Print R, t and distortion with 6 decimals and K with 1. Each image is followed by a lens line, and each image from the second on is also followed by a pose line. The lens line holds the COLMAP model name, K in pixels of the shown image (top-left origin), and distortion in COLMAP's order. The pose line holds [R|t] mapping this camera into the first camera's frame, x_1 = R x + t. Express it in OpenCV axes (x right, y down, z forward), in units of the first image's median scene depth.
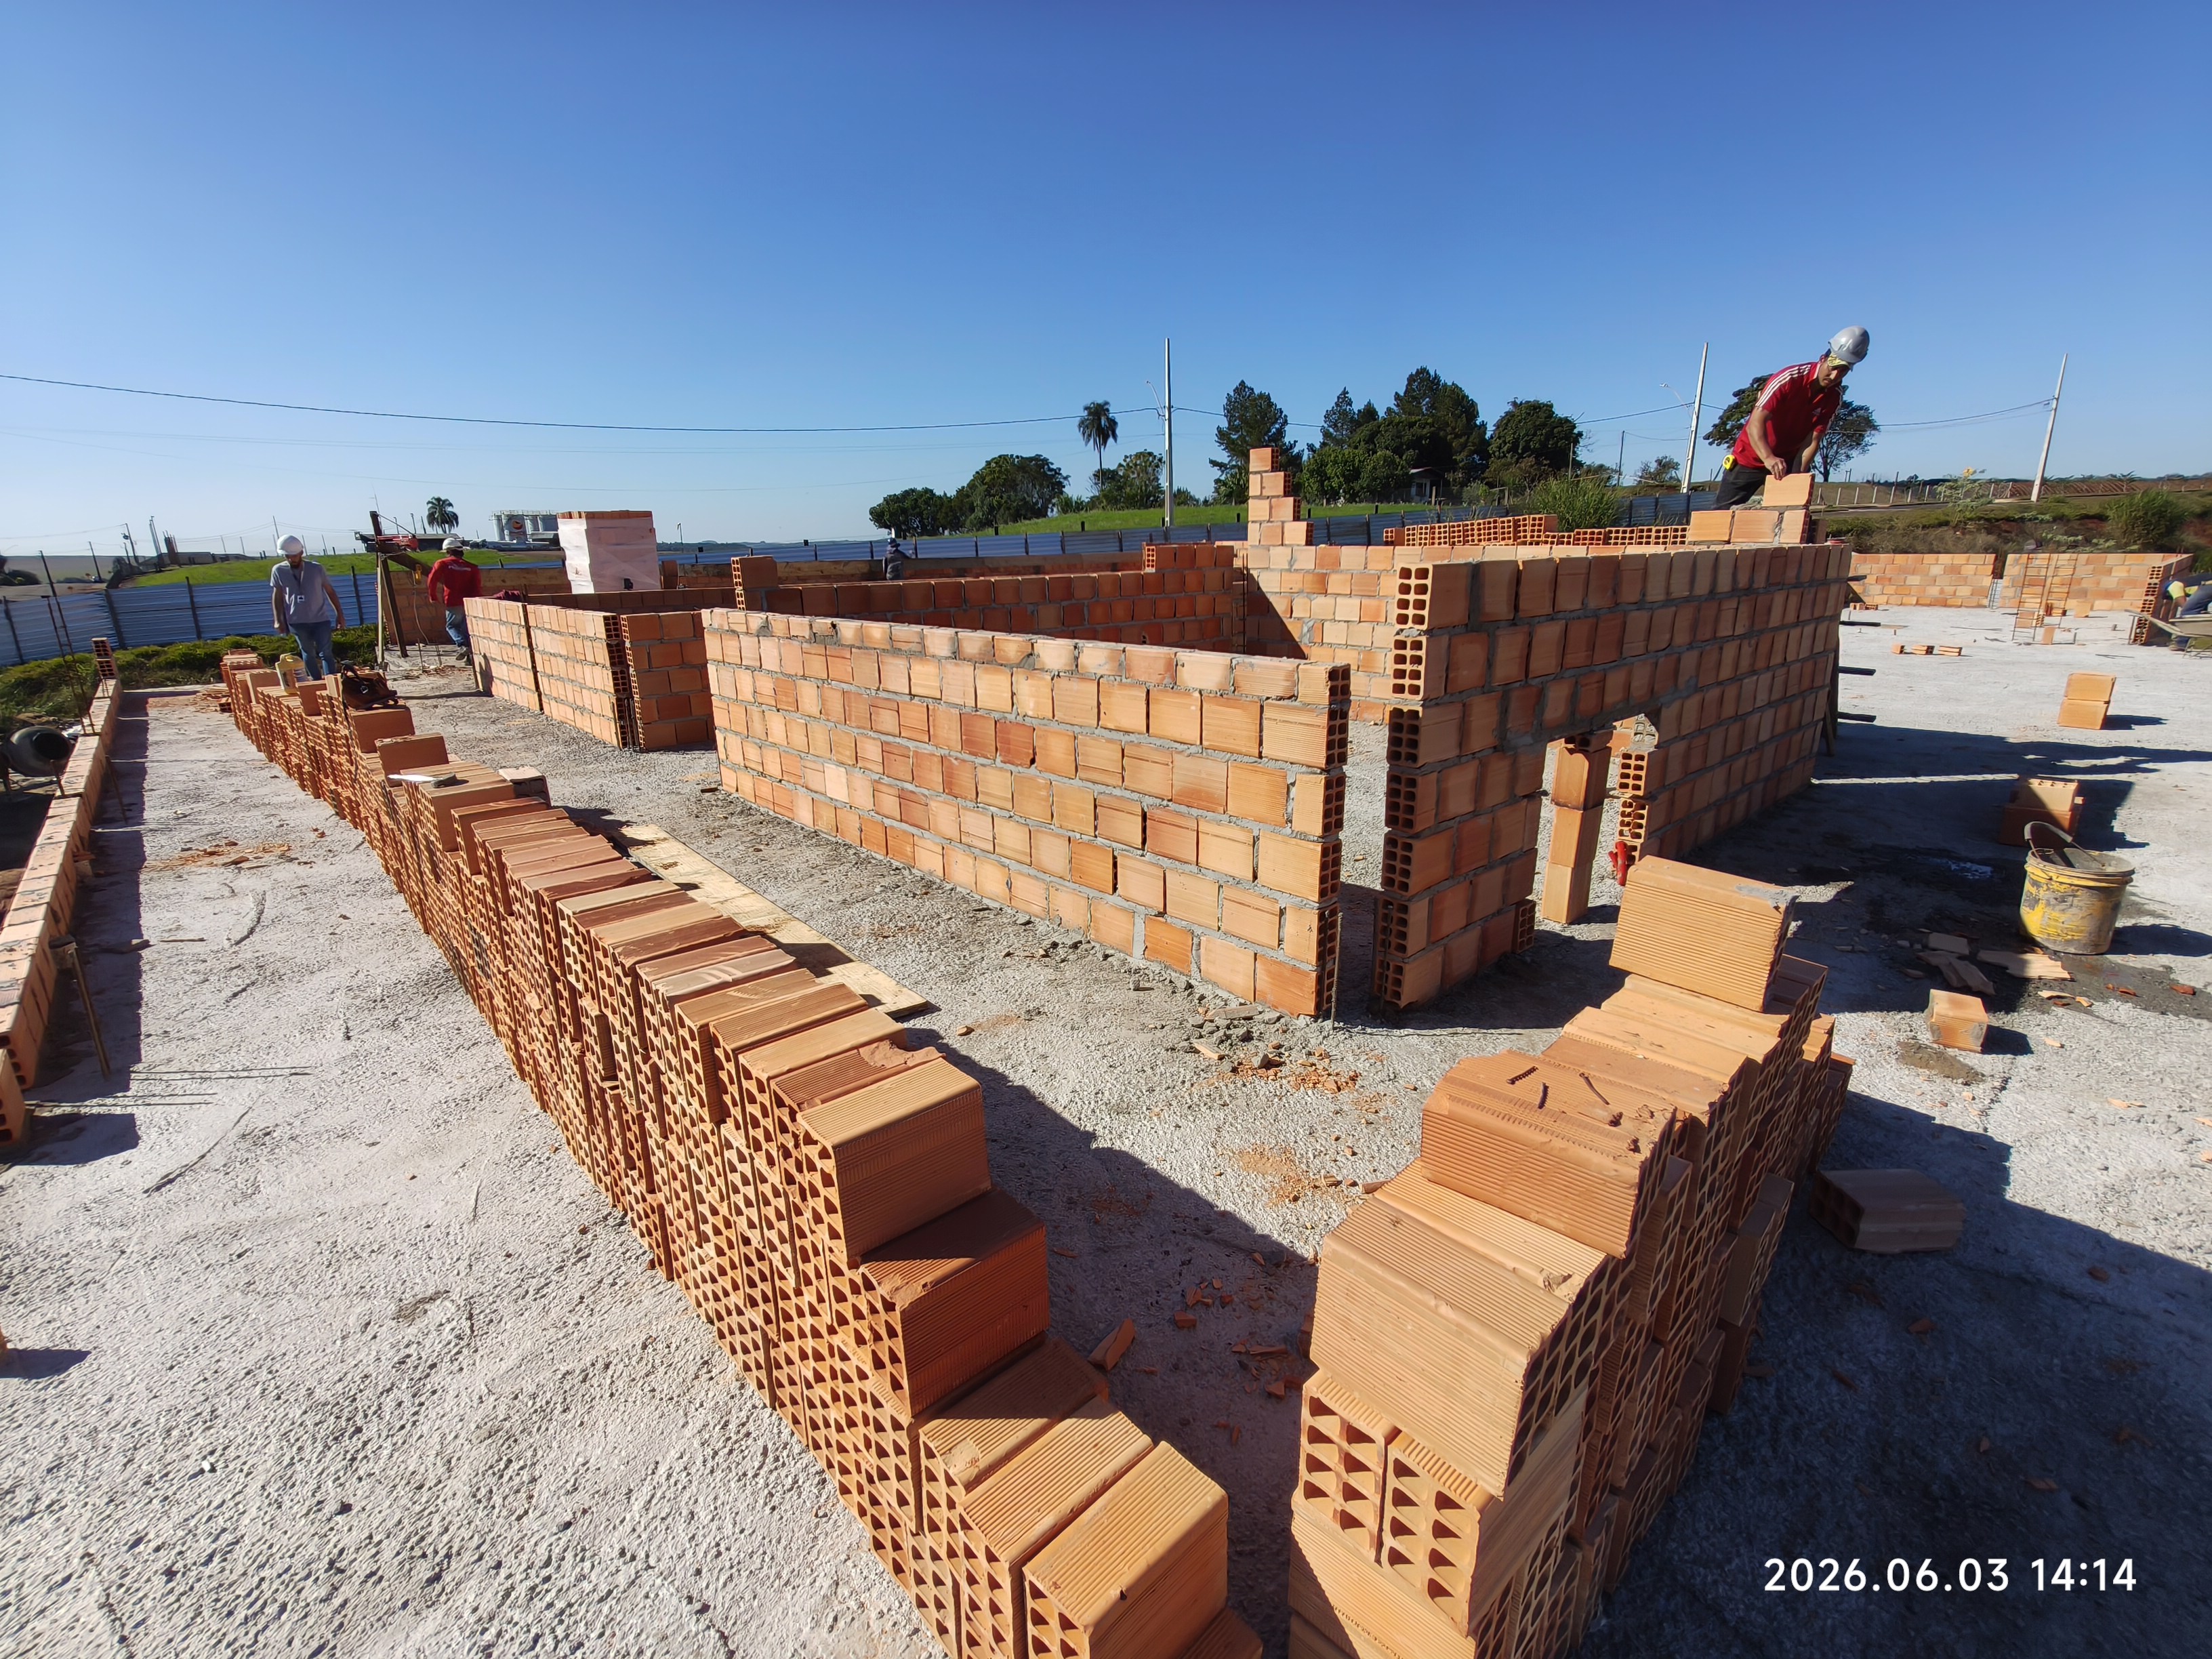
lens RADIAL K [[1013.8, 0, 1106.0], [0, 1013.8, 829.5], [0, 0, 1]] dist [-0.004001, -0.000251]
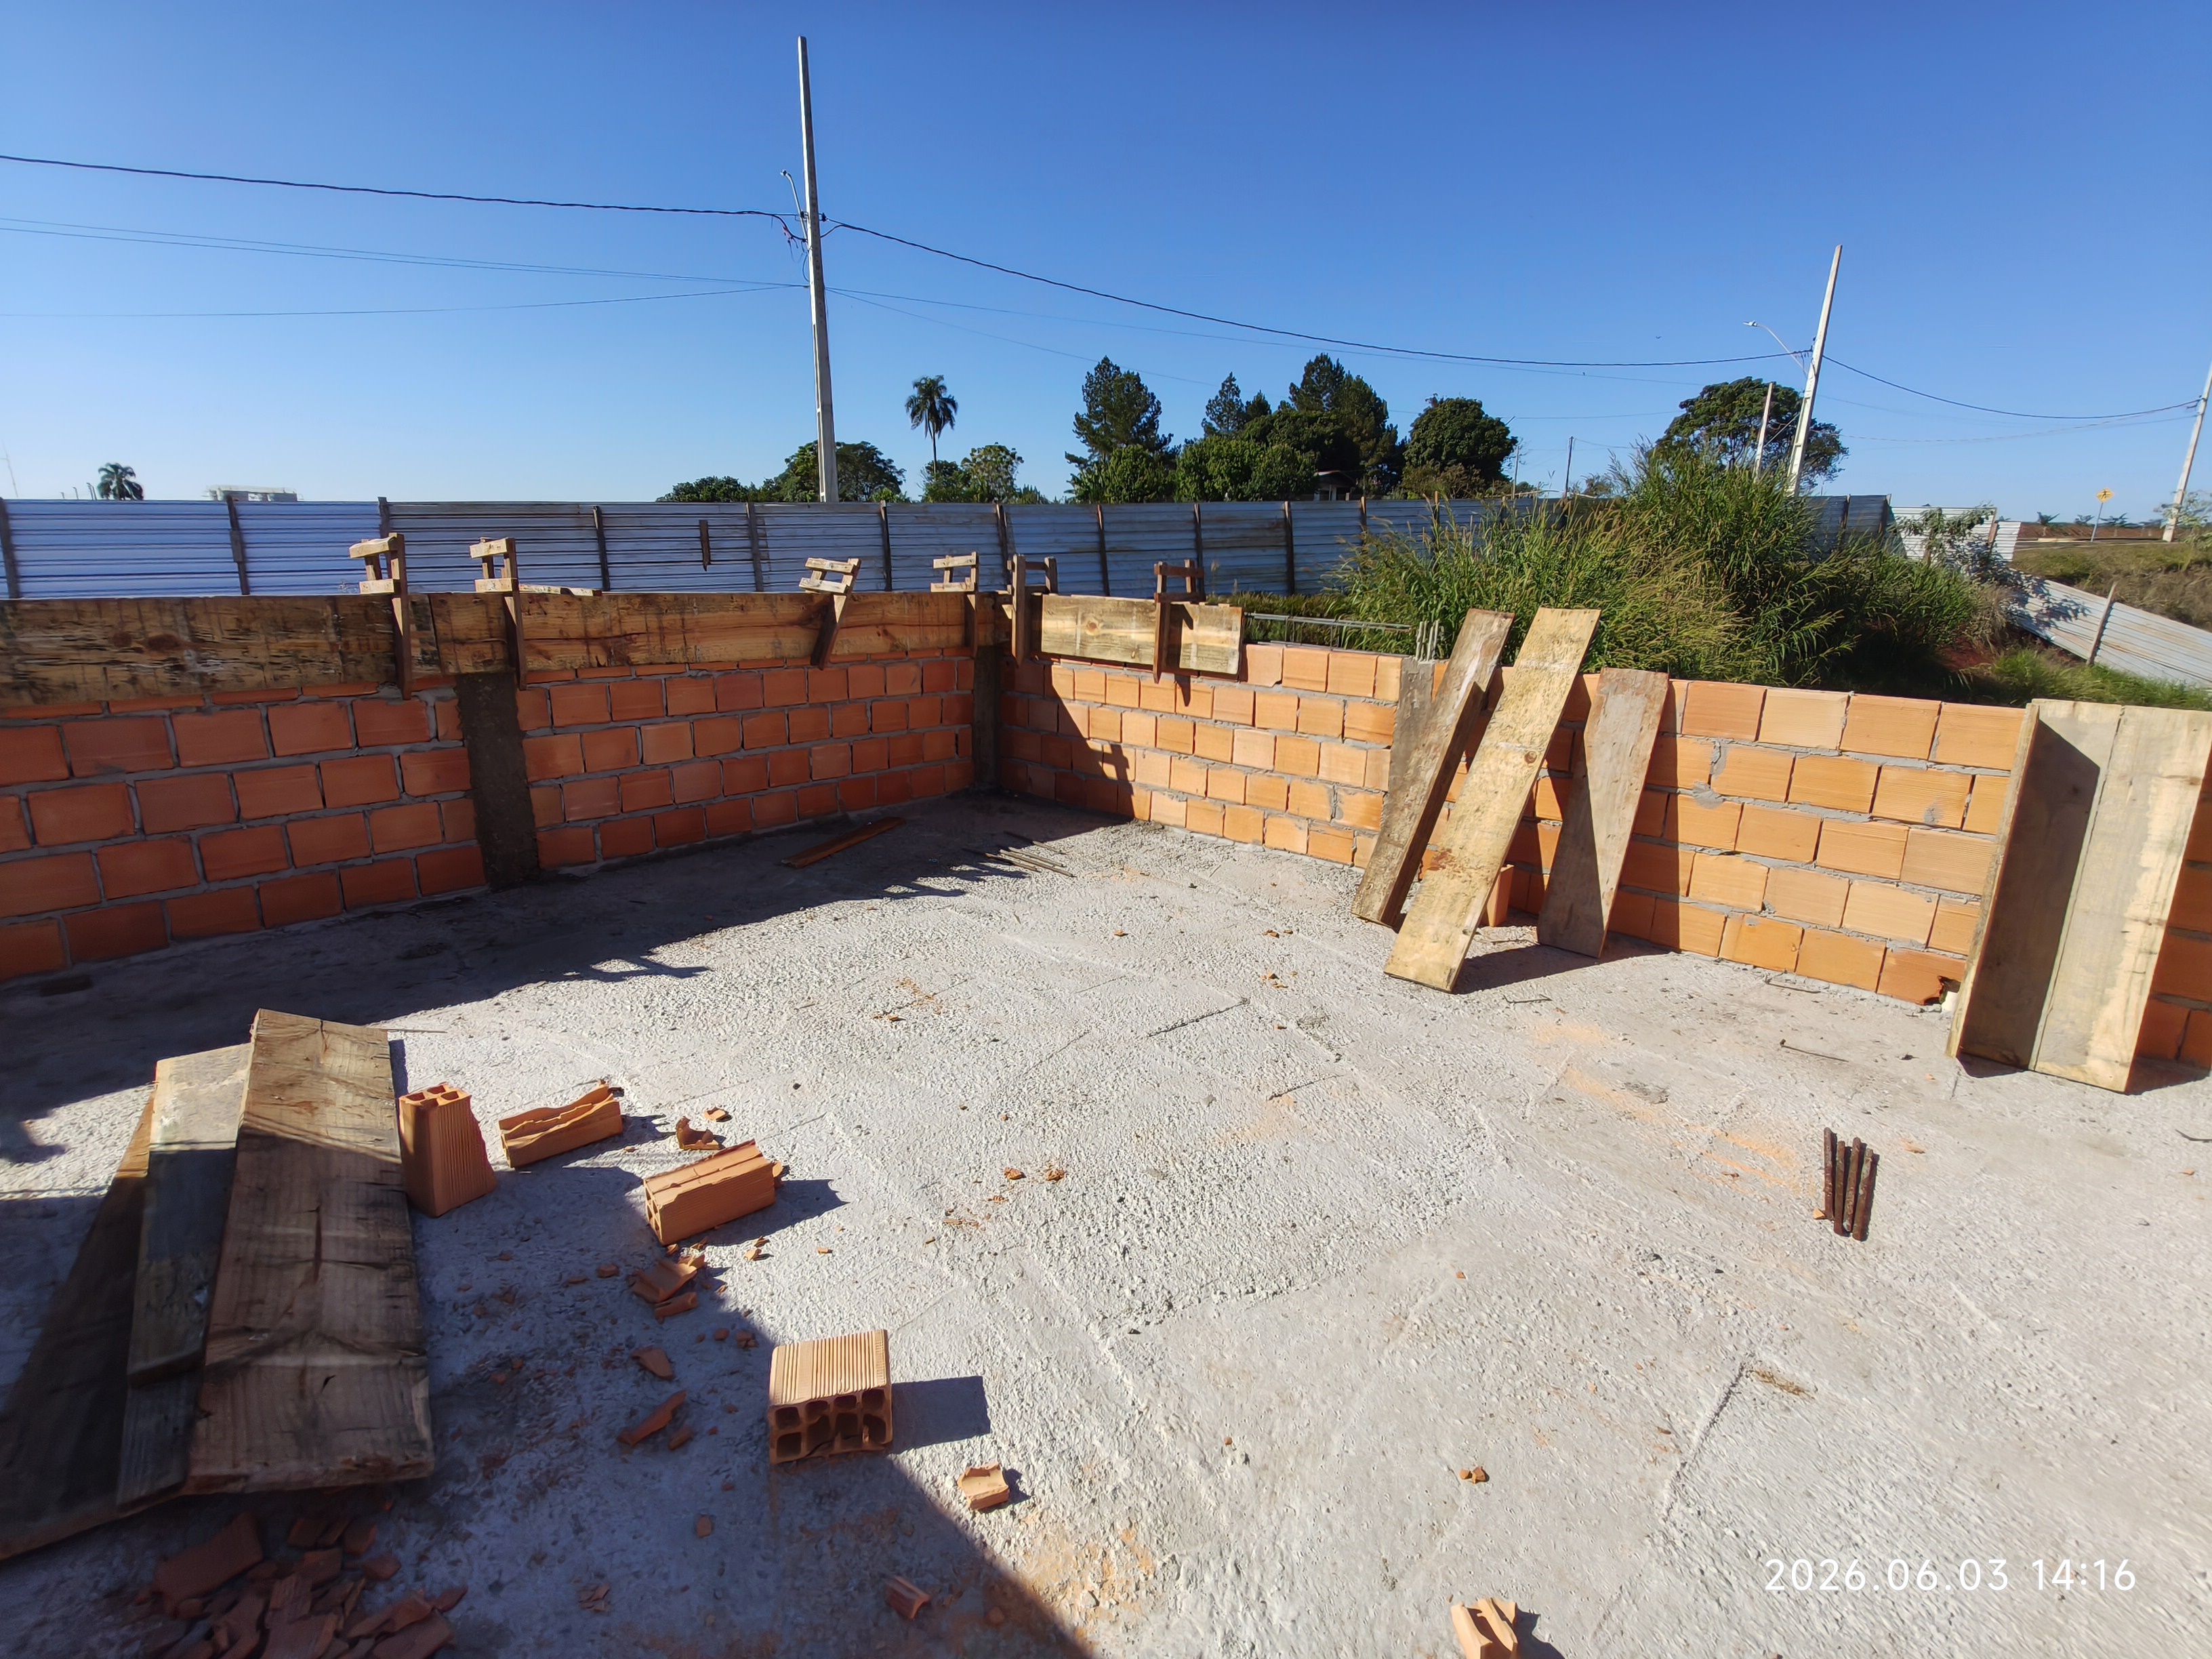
lens RADIAL K [[1016.6, 0, 1118.3], [0, 1016.6, 827.7], [0, 0, 1]] dist [-0.000724, 0.000540]
pose [[0.992413, 0.004776, 0.122857, 0.046919], [-0.002979, 0.999886, -0.014809, -0.057930], [-0.122913, 0.014331, 0.992314, 0.203725]]
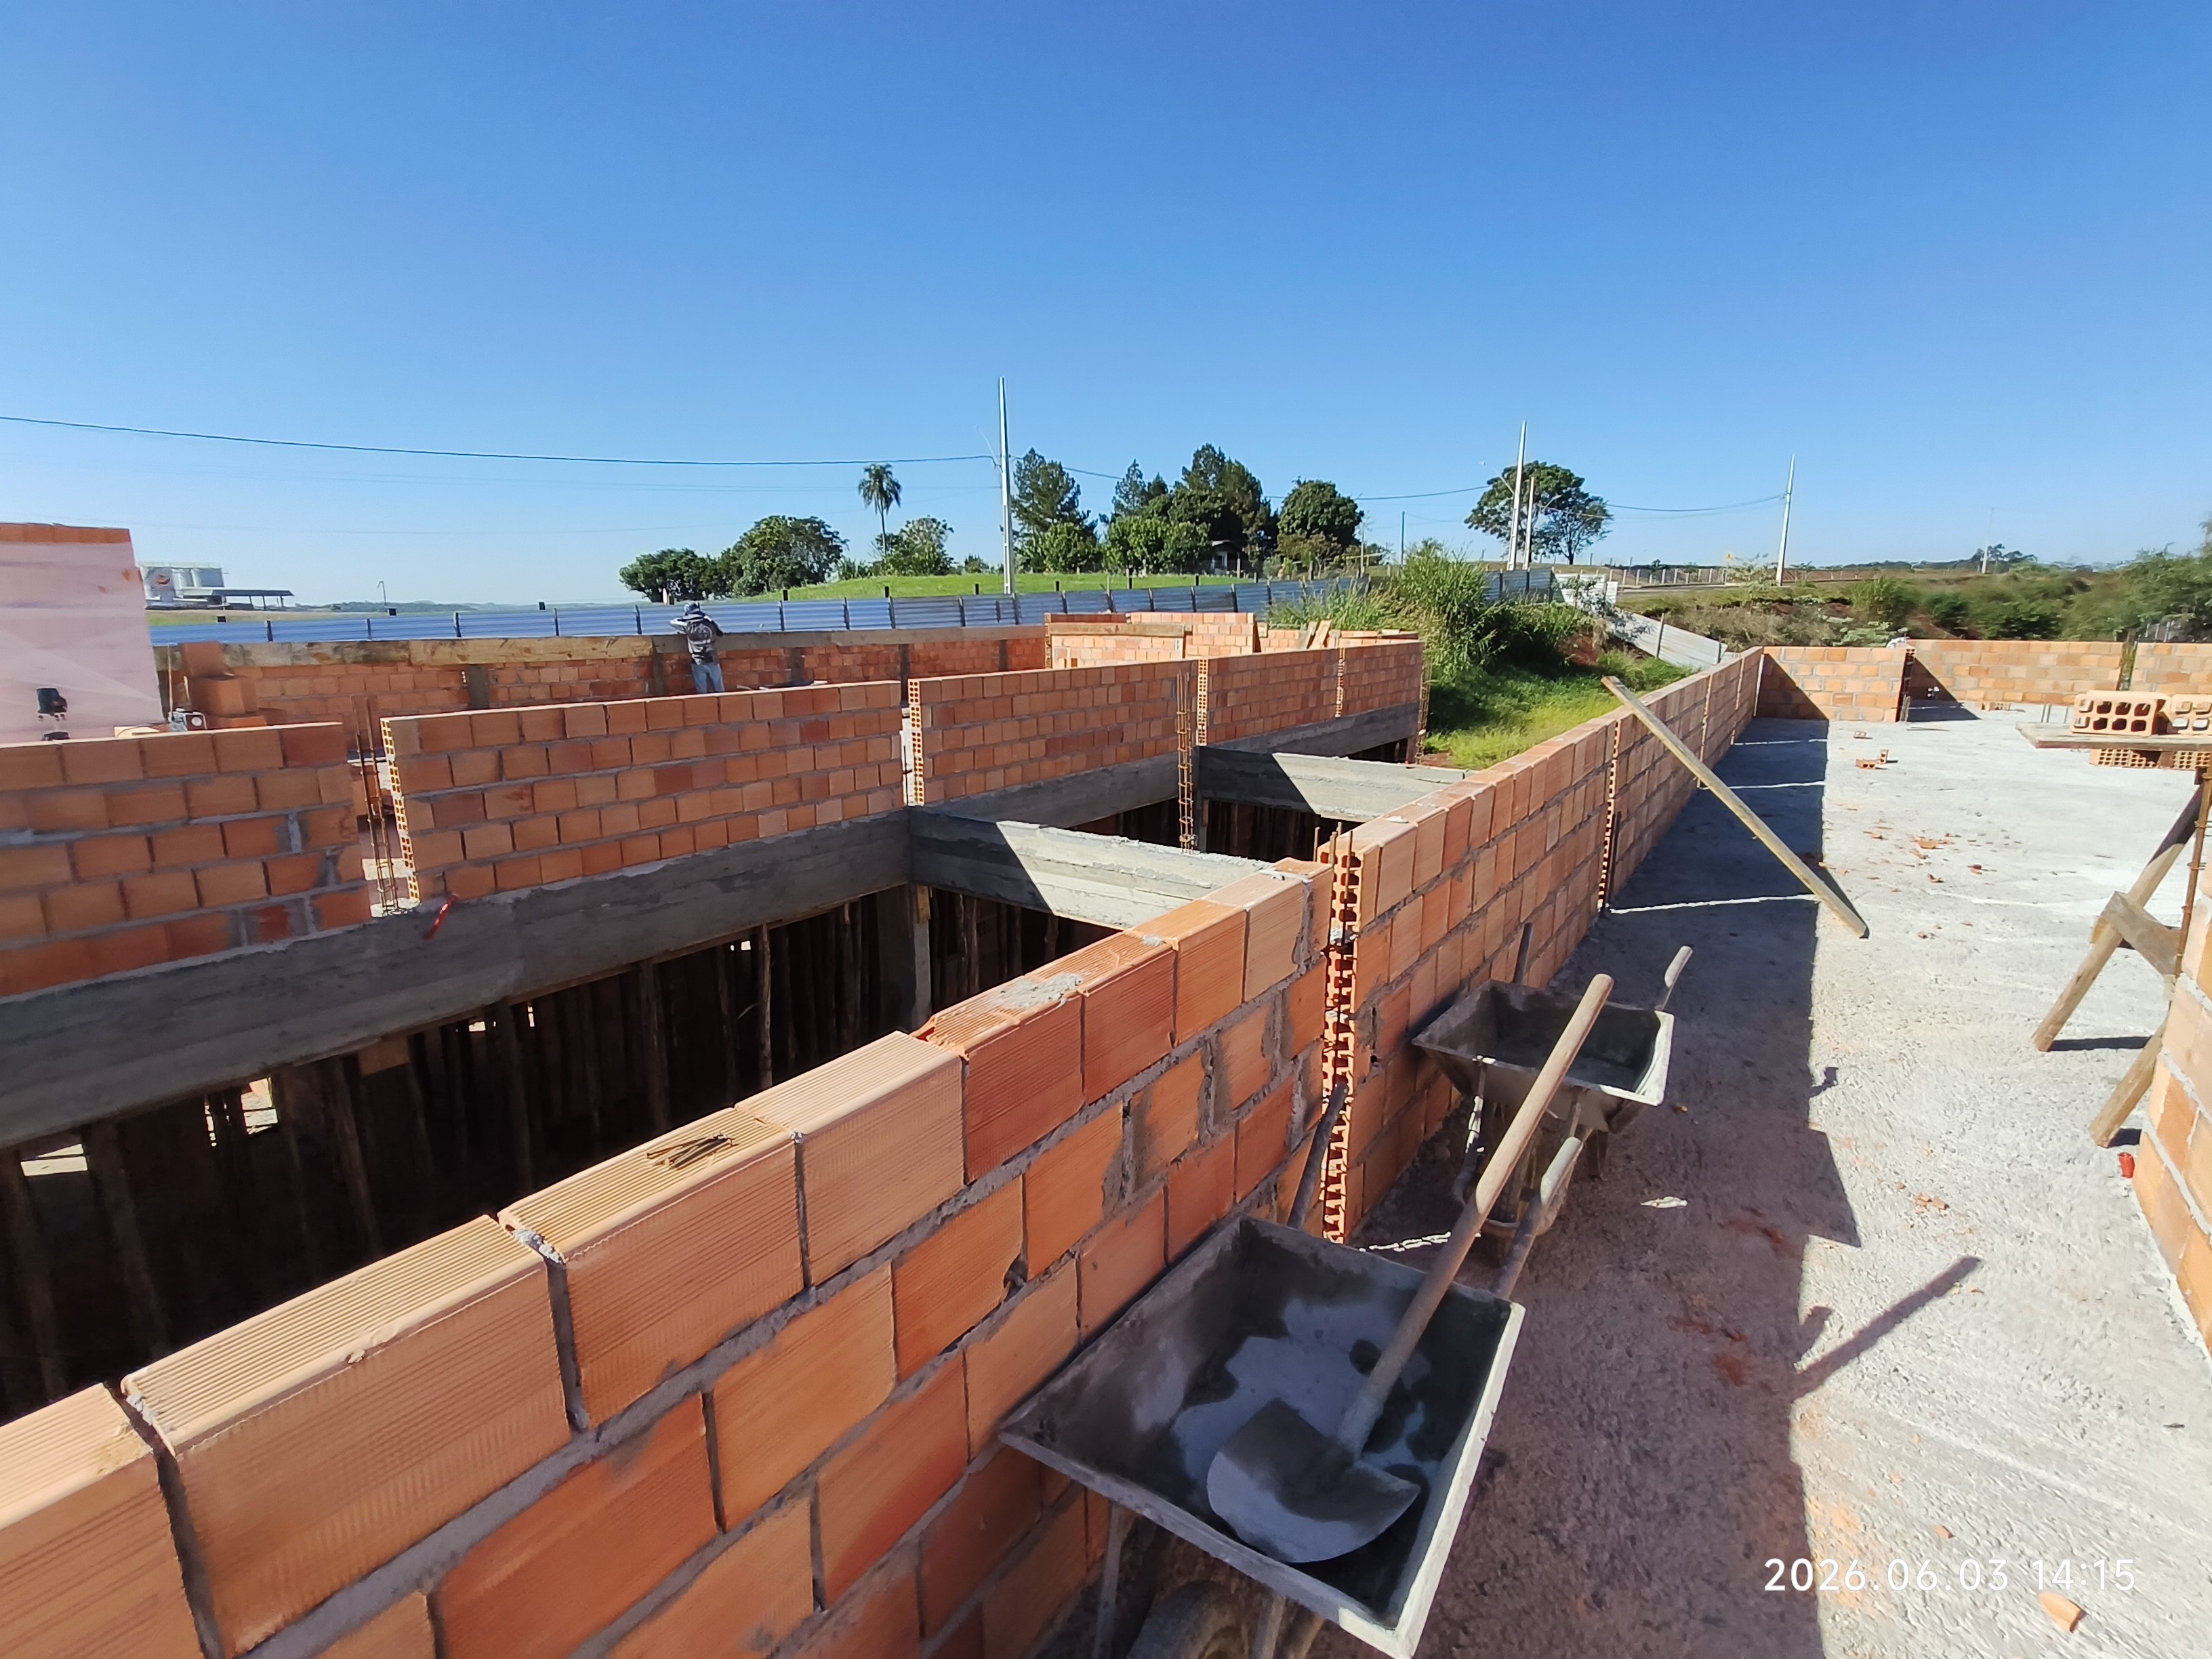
lens RADIAL K [[1018.8, 0, 1103.1], [0, 1018.8, 823.2], [0, 0, 1]] dist [-0.015253, 0.009485]
pose [[0.976577, -0.030227, 0.213036, -0.017502], [0.045178, 0.996819, -0.065663, -0.017083], [-0.210374, 0.073750, 0.974835, 0.059946]]
